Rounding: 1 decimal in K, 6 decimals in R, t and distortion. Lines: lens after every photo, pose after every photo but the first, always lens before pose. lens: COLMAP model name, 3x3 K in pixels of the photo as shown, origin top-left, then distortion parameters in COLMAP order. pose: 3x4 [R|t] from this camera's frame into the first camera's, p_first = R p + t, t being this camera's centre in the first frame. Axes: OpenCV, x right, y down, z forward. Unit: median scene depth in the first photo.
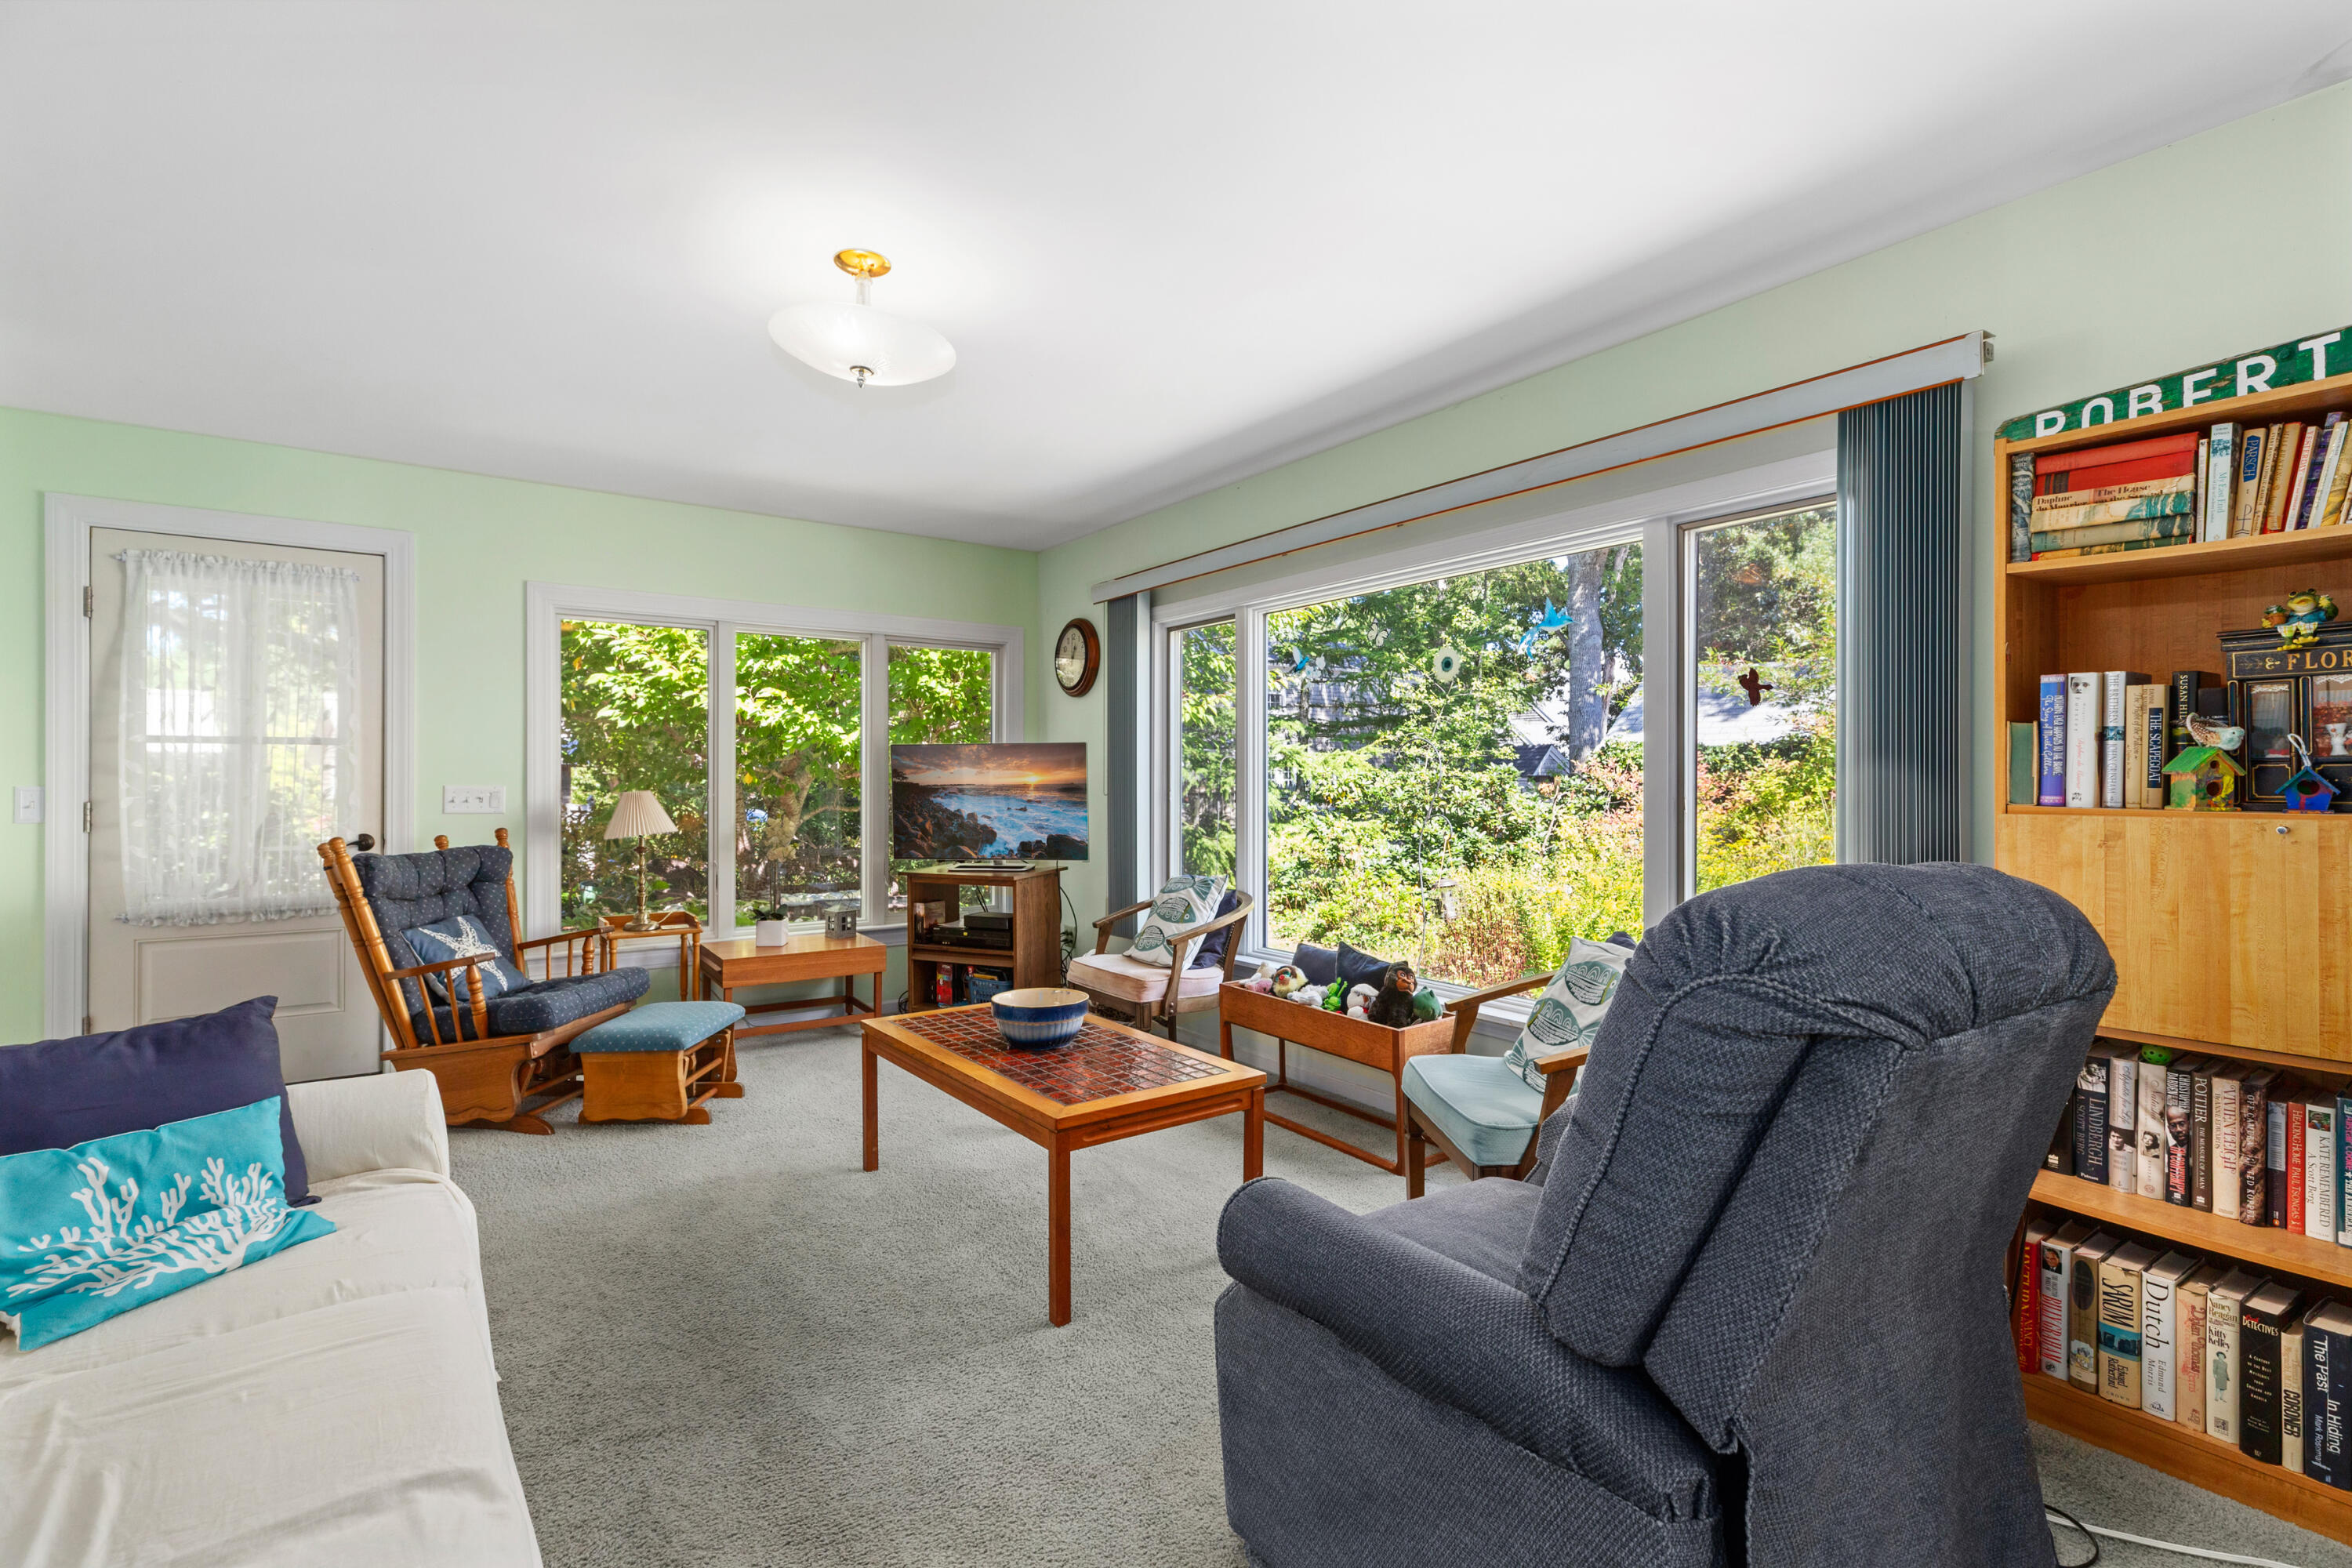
lens RADIAL K [[1048.1, 0, 1172.1], [0, 1048.1, 776.5], [0, 0, 1]] dist [0.004257, -0.000544]
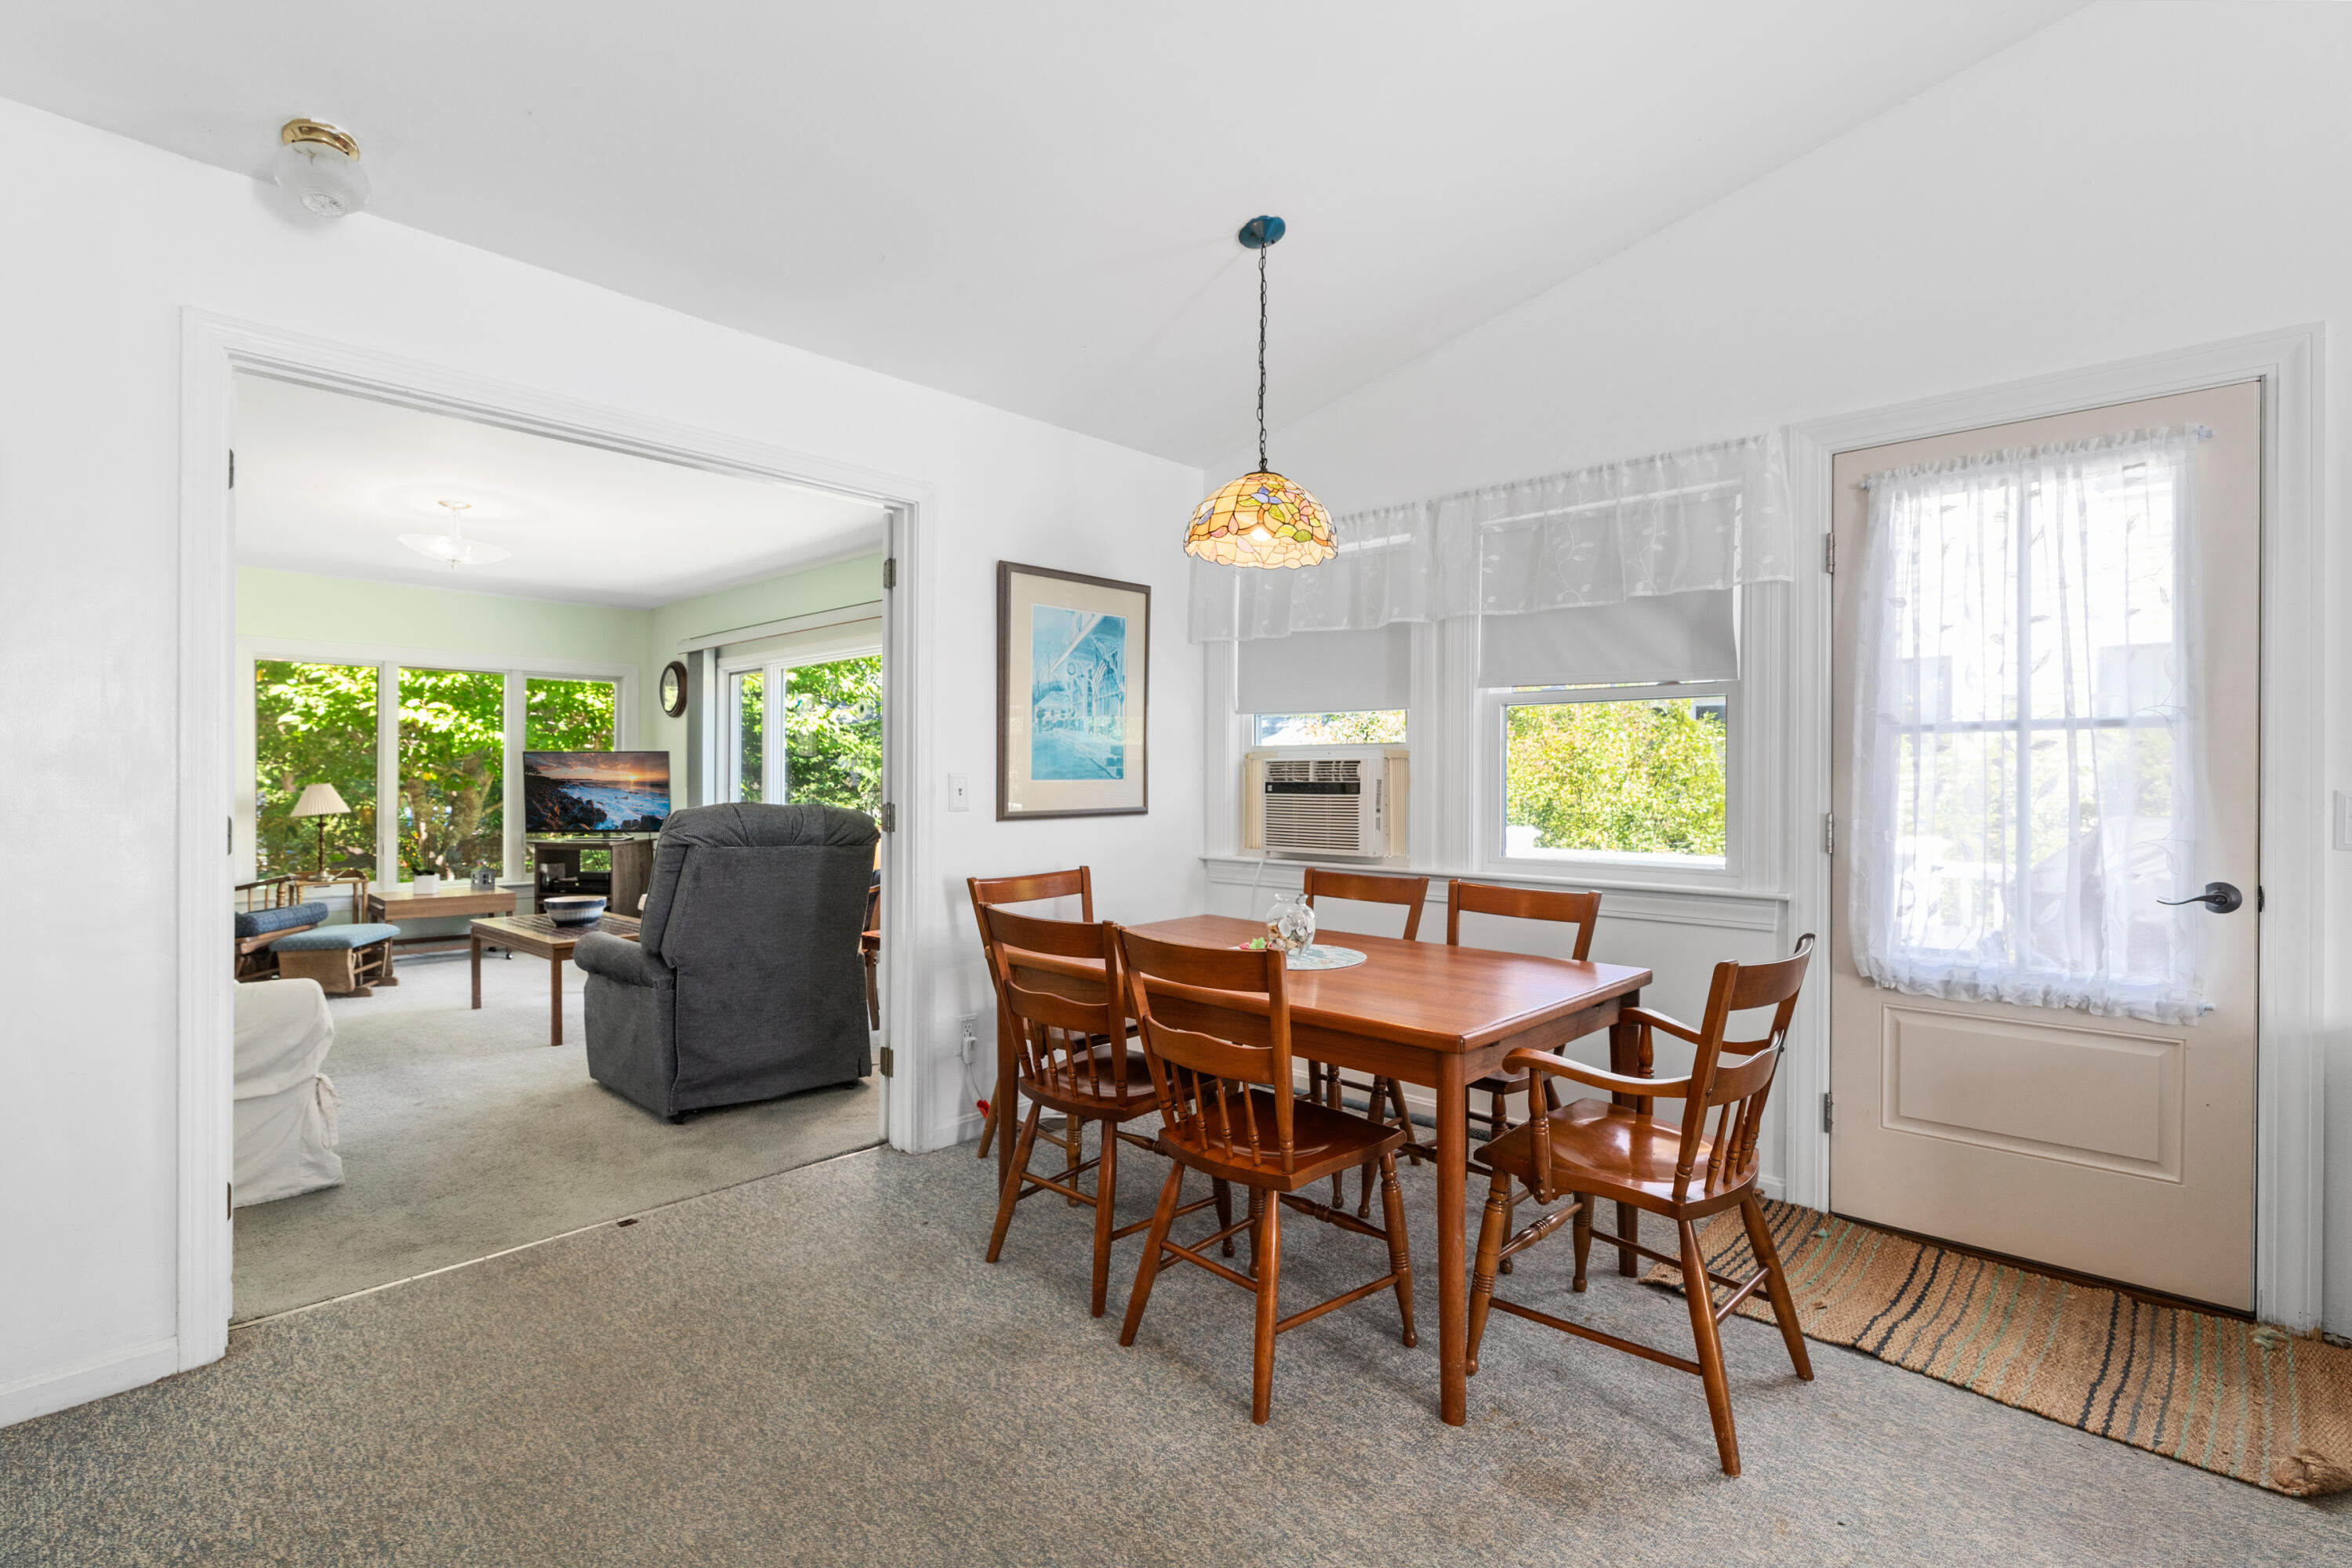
lens RADIAL K [[1100.6, 0, 1167.4], [0, 1100.6, 775.8], [0, 0, 1]] dist [0.001983, 0.000044]
pose [[0.982334, 0.004516, 0.187083, 0.316045], [-0.004325, 0.999990, -0.001429, 0.001060], [-0.187087, 0.000595, 0.982343, -0.632987]]
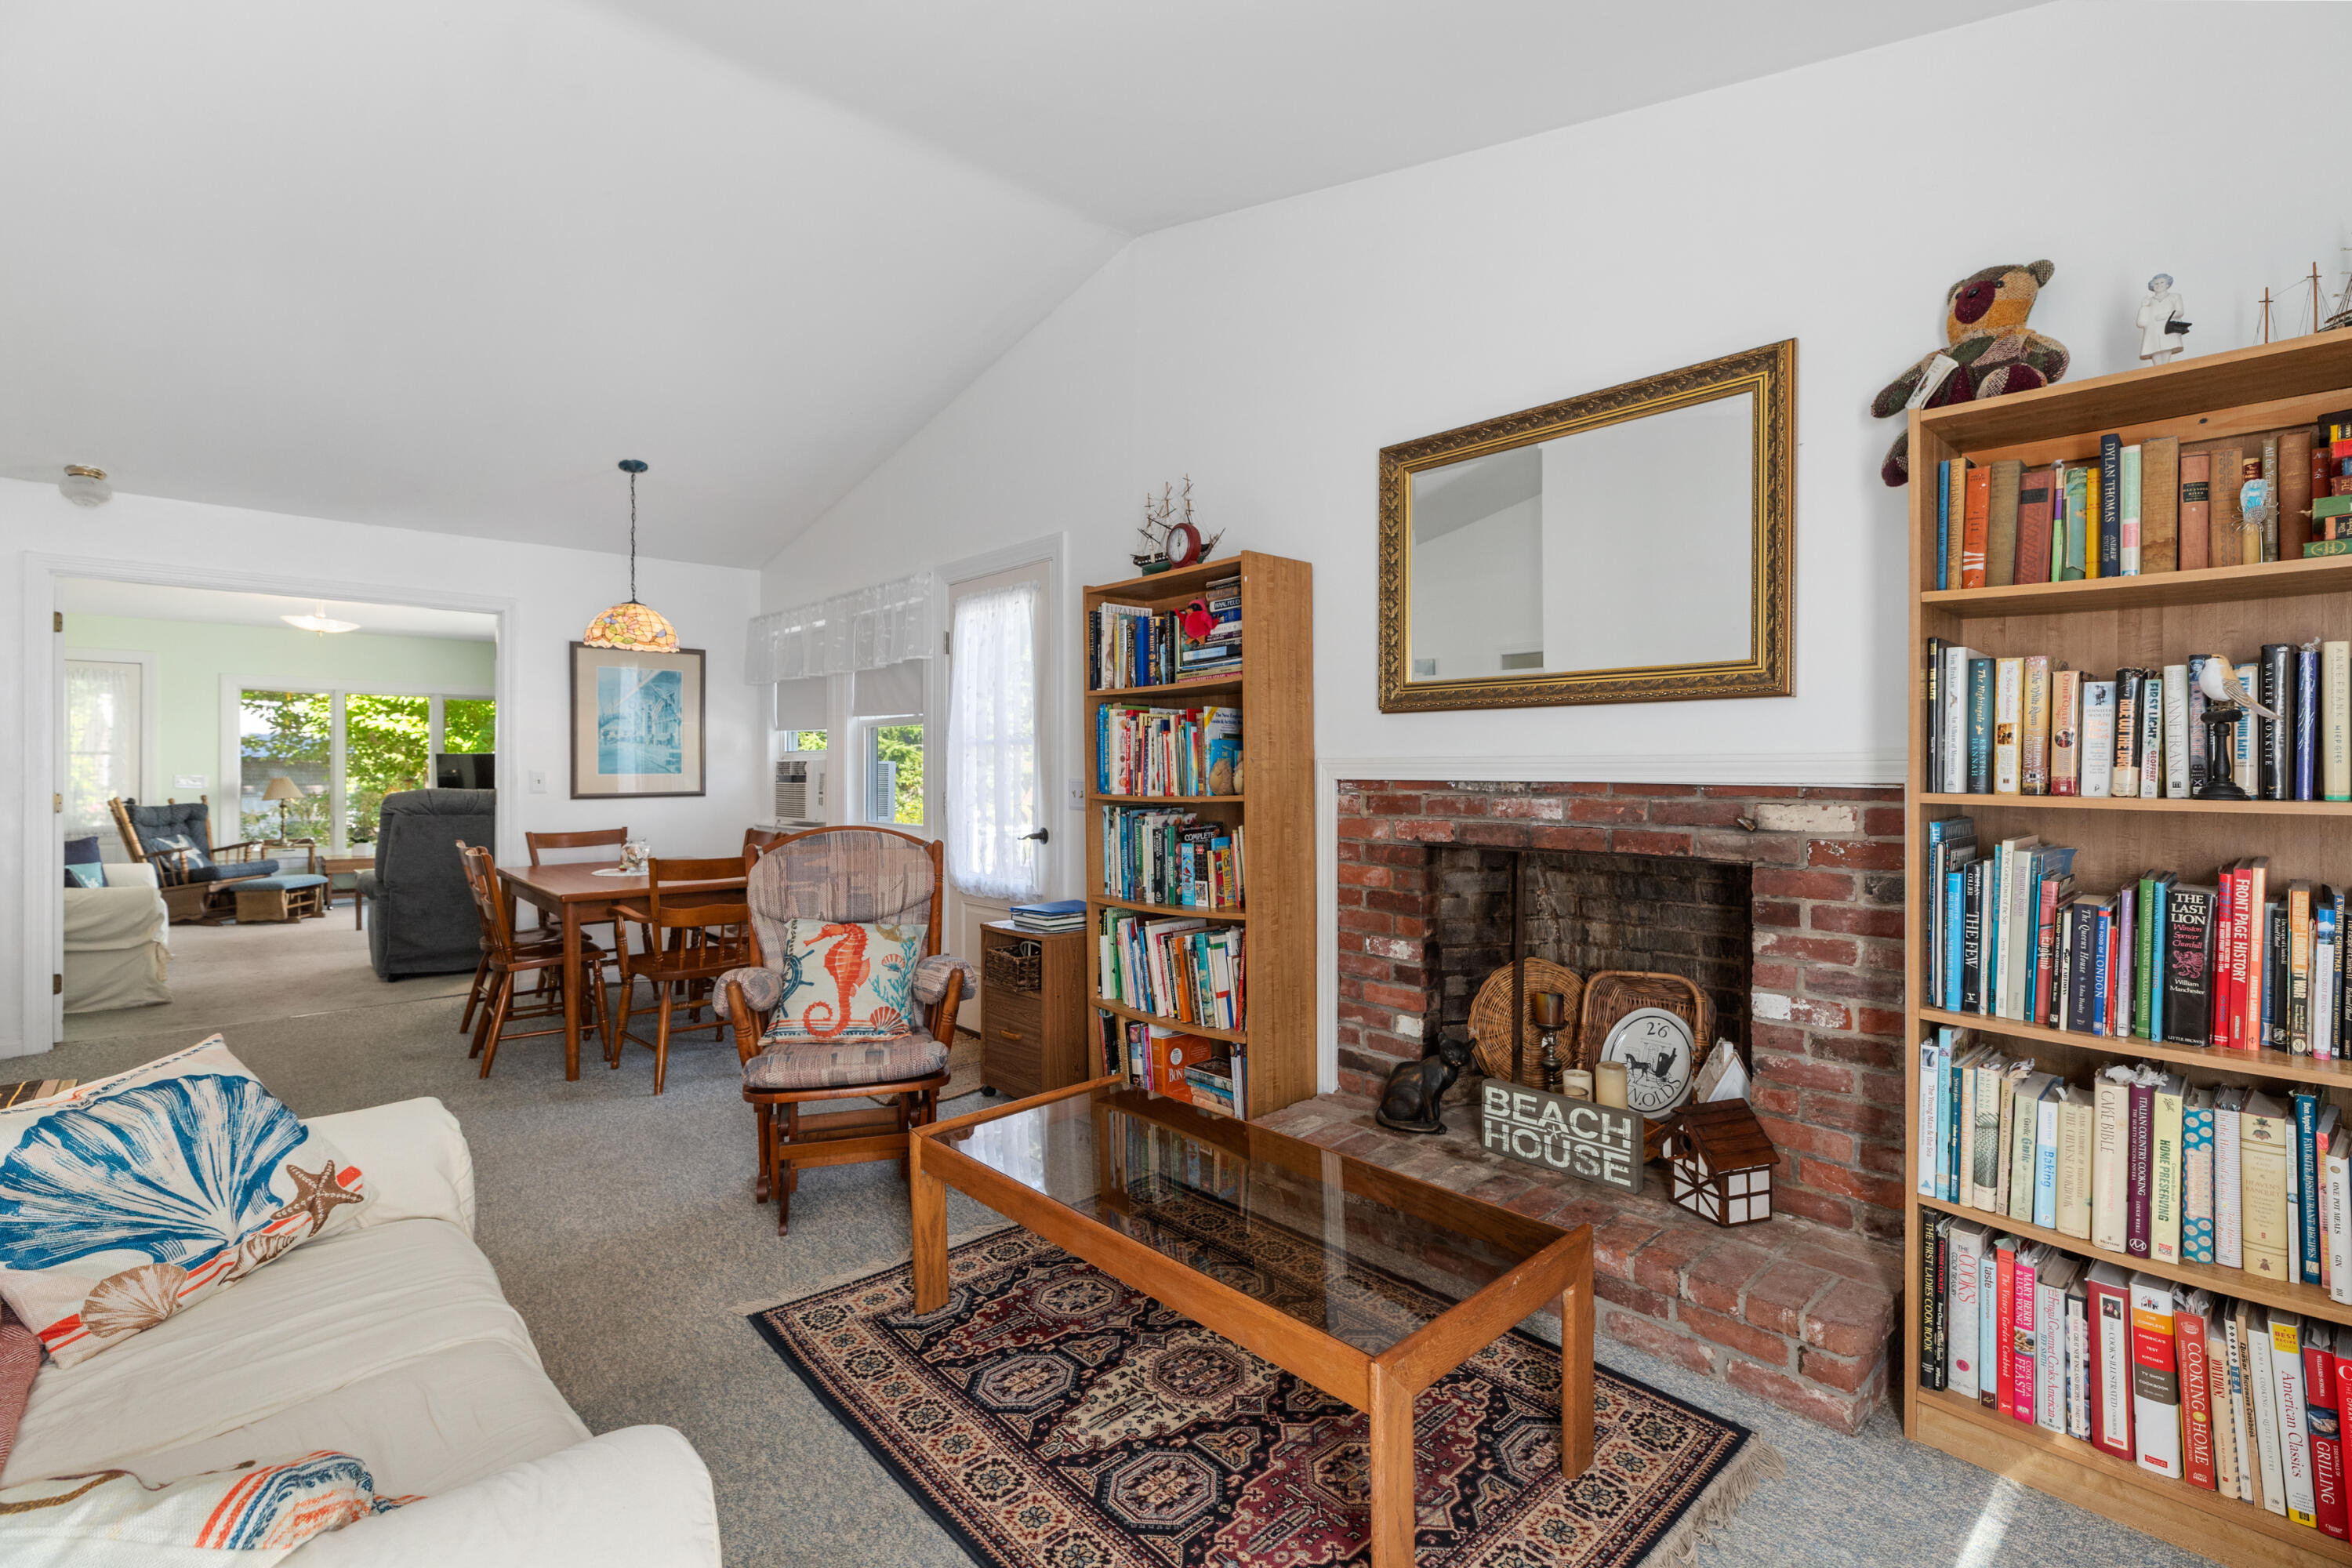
lens RADIAL K [[1069.7, 0, 1180.4], [0, 1069.7, 771.9], [0, 0, 1]] dist [0.006323, -0.000863]
pose [[0.993638, 0.001105, 0.112615, 0.919403], [-0.001348, 0.999997, 0.002079, -0.003090], [-0.112613, -0.002218, 0.993636, -1.173995]]
